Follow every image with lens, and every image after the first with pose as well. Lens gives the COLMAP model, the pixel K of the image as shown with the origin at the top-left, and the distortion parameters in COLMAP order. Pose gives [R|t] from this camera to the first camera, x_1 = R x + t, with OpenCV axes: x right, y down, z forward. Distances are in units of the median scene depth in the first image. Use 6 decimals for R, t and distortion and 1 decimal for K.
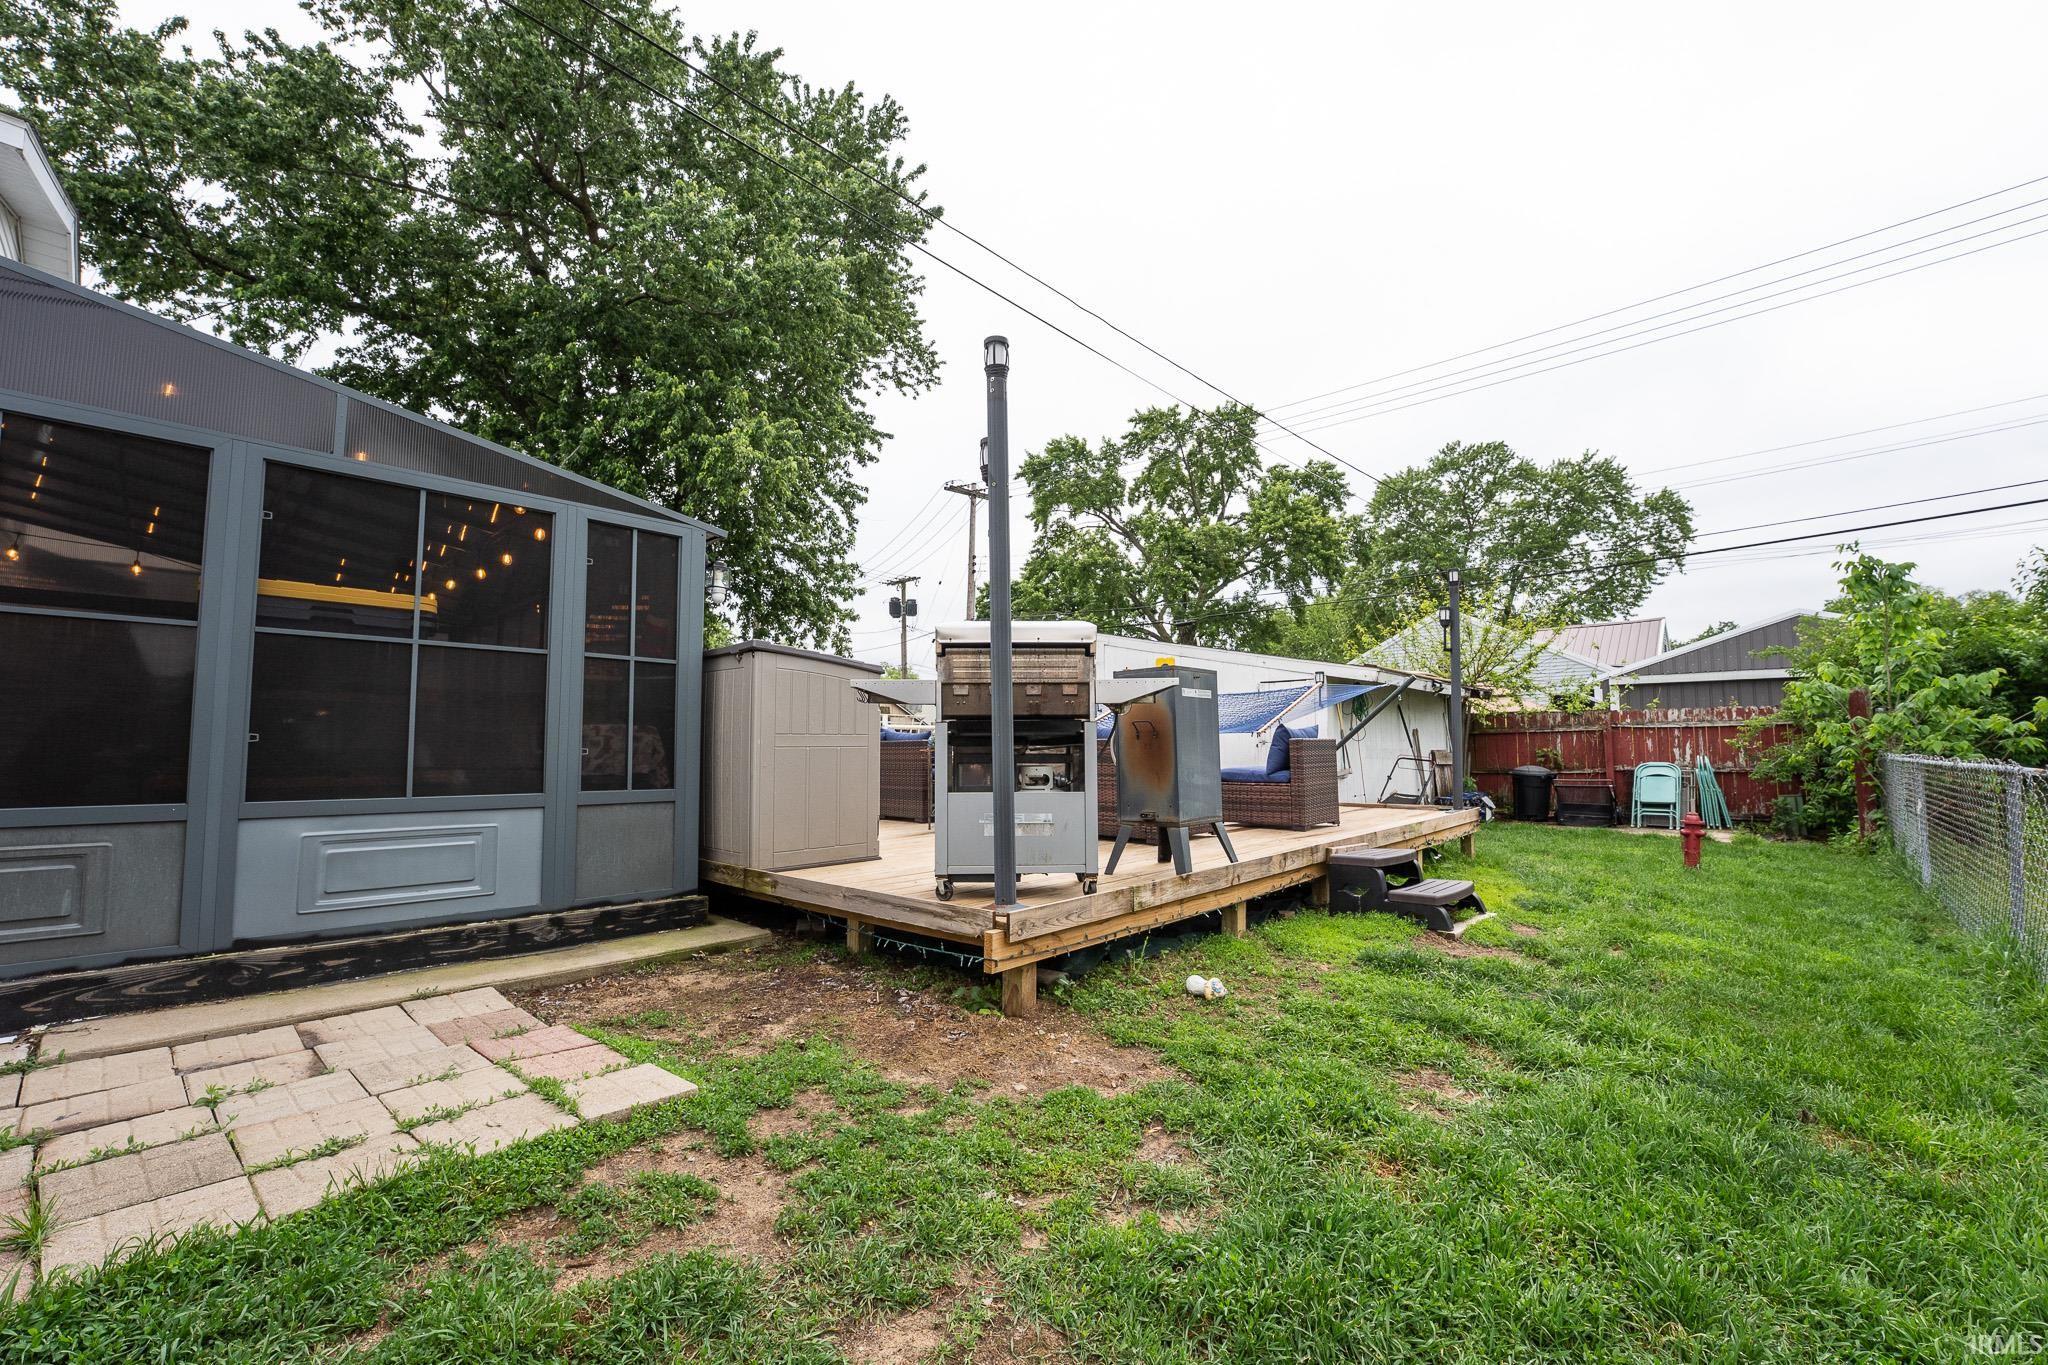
lens RADIAL K [[826.2, 0, 1024.0], [0, 826.2, 682.5], [0, 0, 1]] dist [-0.012139, 0.000054]
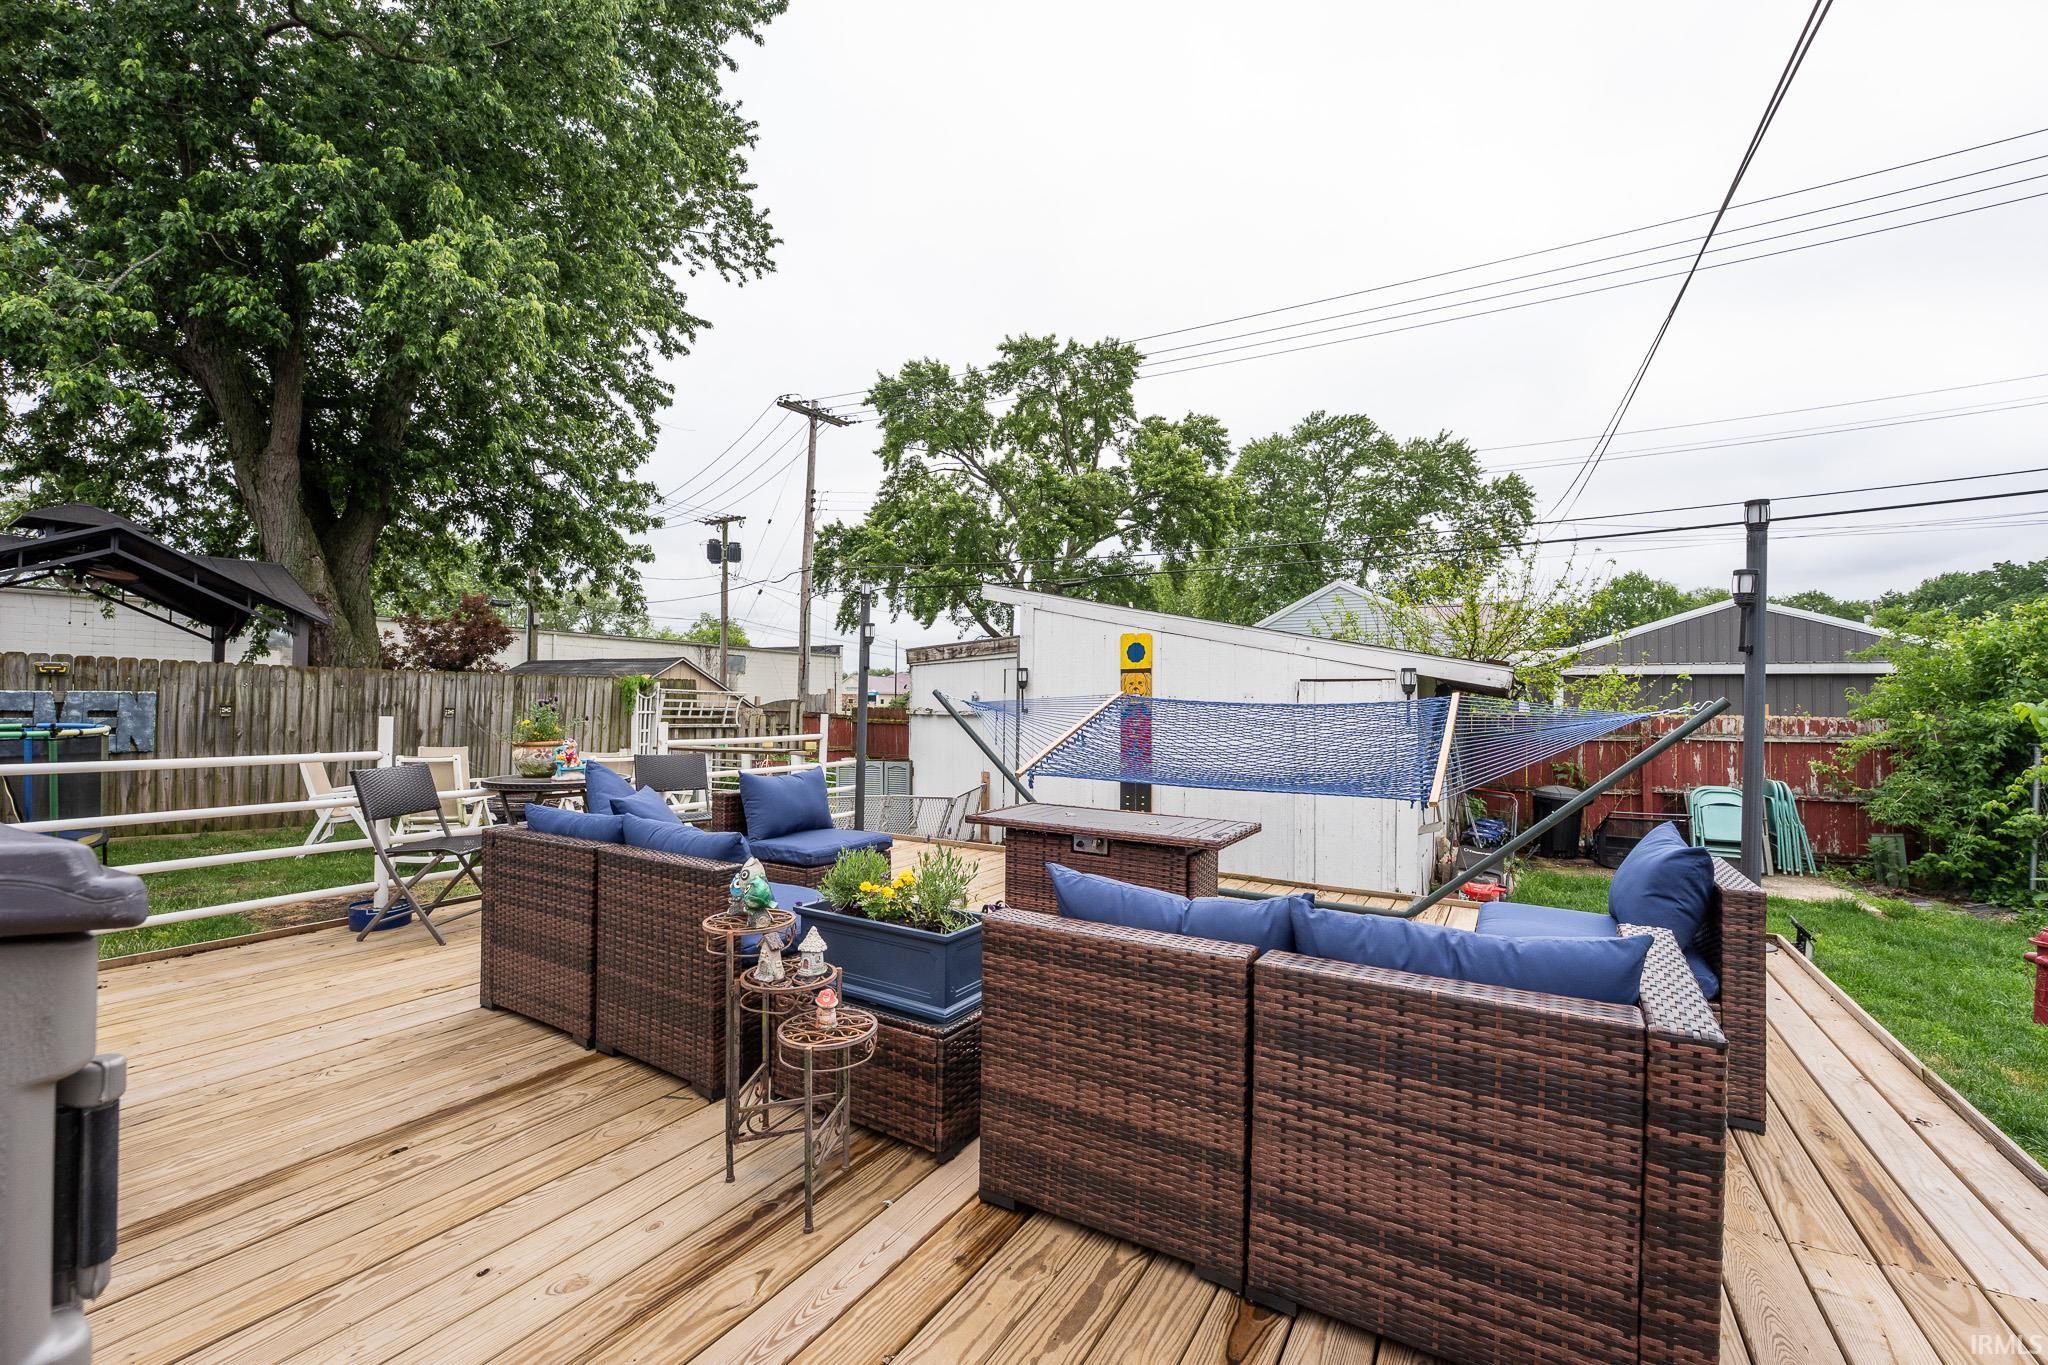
lens RADIAL K [[826.2, 0, 1024.0], [0, 826.2, 682.5], [0, 0, 1]] dist [-0.012139, 0.000054]
pose [[0.979430, 0.021322, 0.200654, -0.013072], [-0.031283, 0.998423, 0.046608, -0.006080], [-0.199344, -0.051926, 0.978553, 0.120725]]
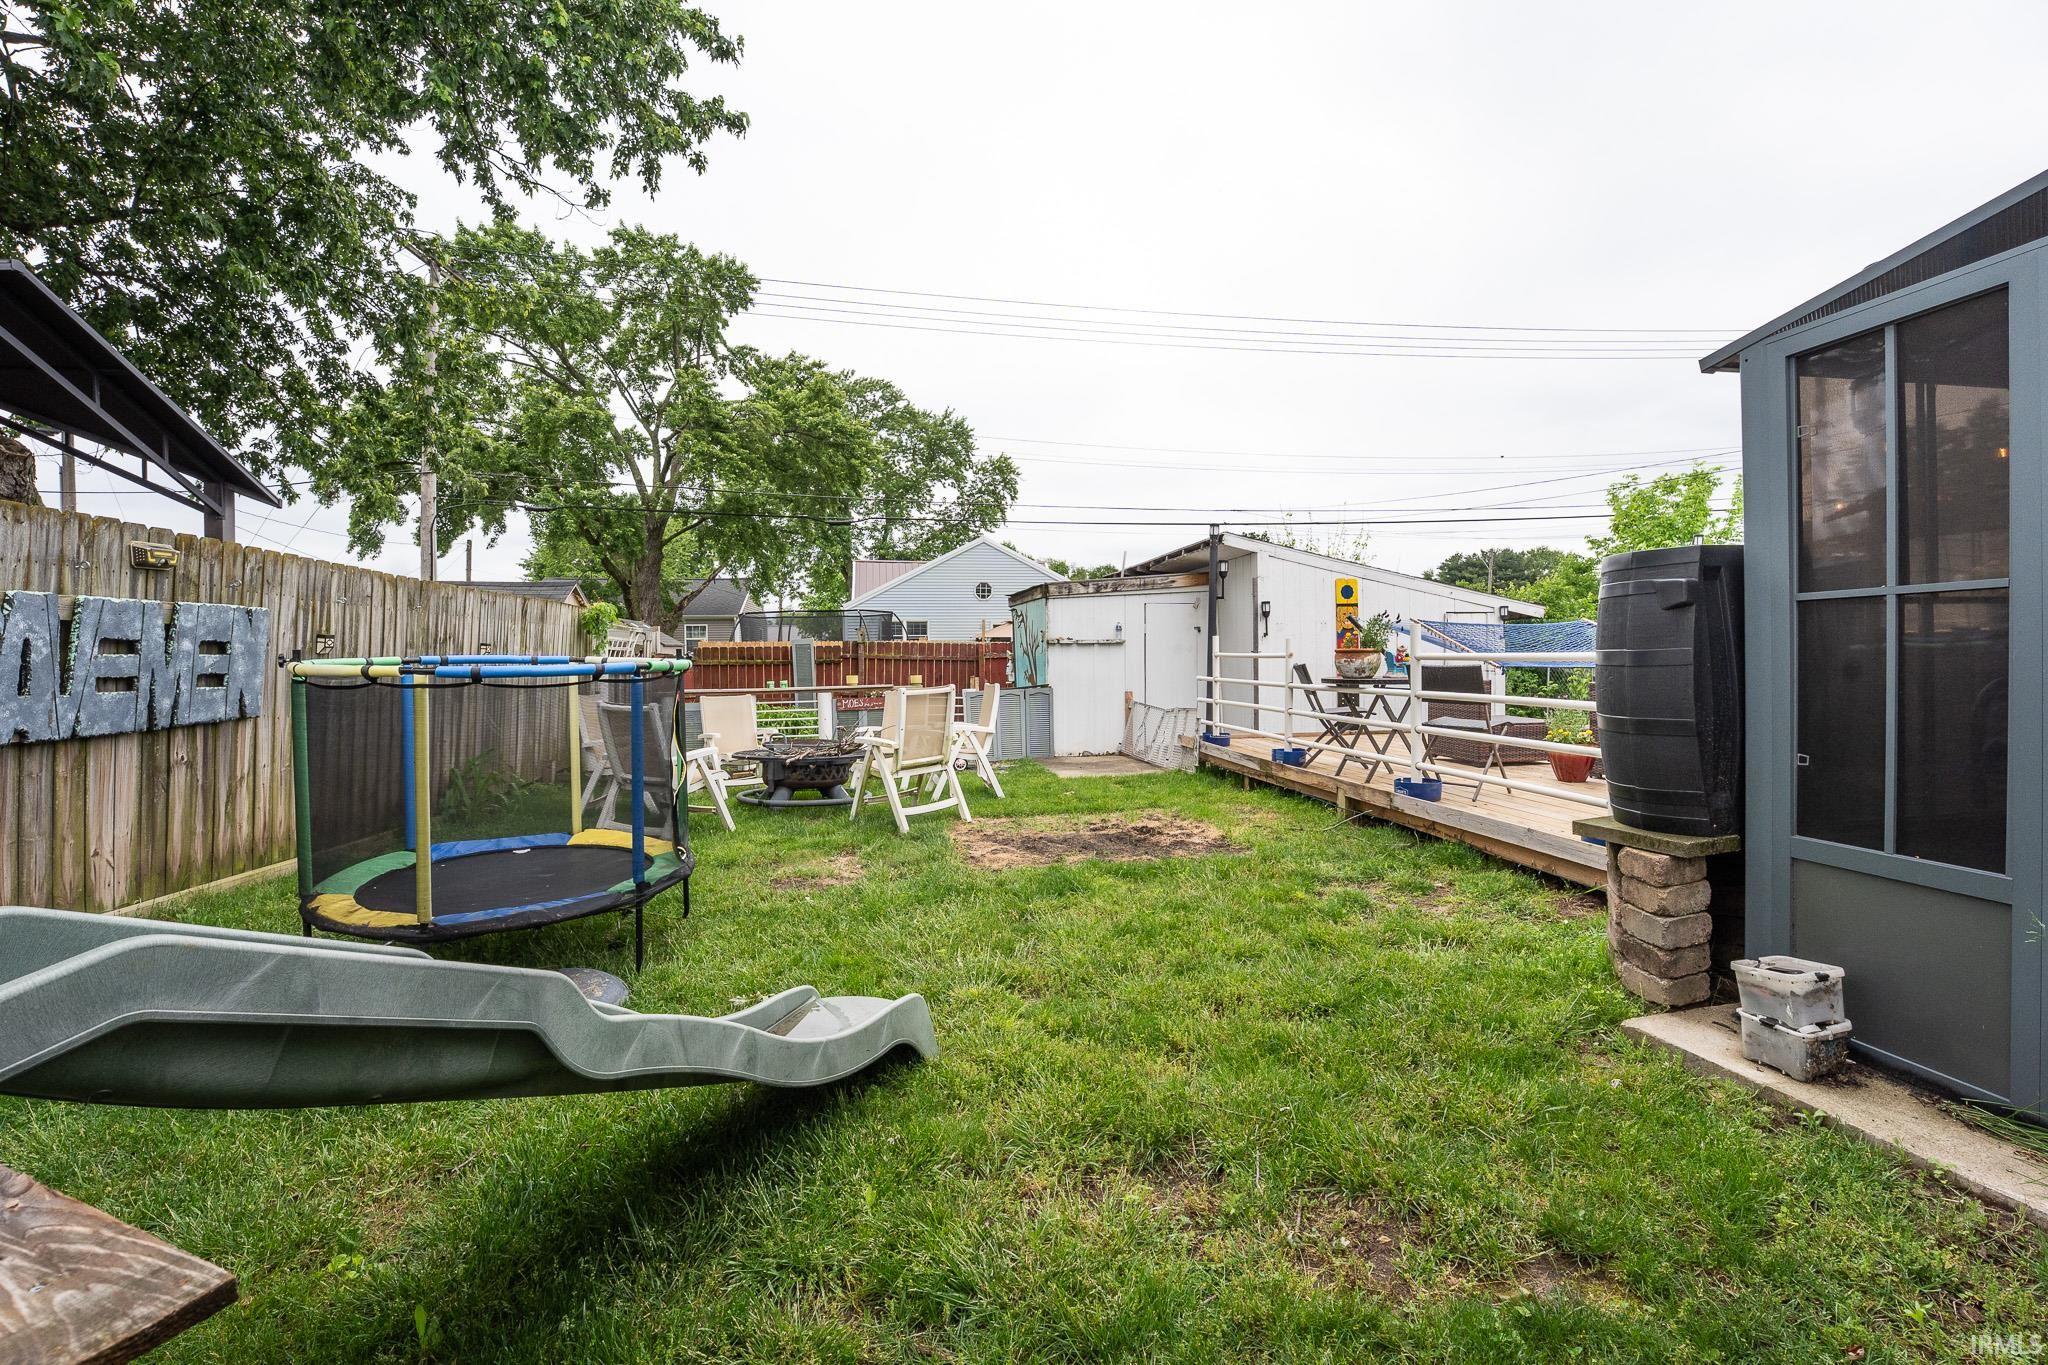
lens RADIAL K [[836.0, 0, 1017.4], [0, 836.0, 643.3], [0, 0, 1]] dist [-0.012449, -0.000027]
pose [[0.606156, 0.008837, 0.795297, -0.239584], [-0.056684, 0.997876, 0.032115, 0.009453], [-0.793323, -0.064547, 0.605369, 0.219616]]
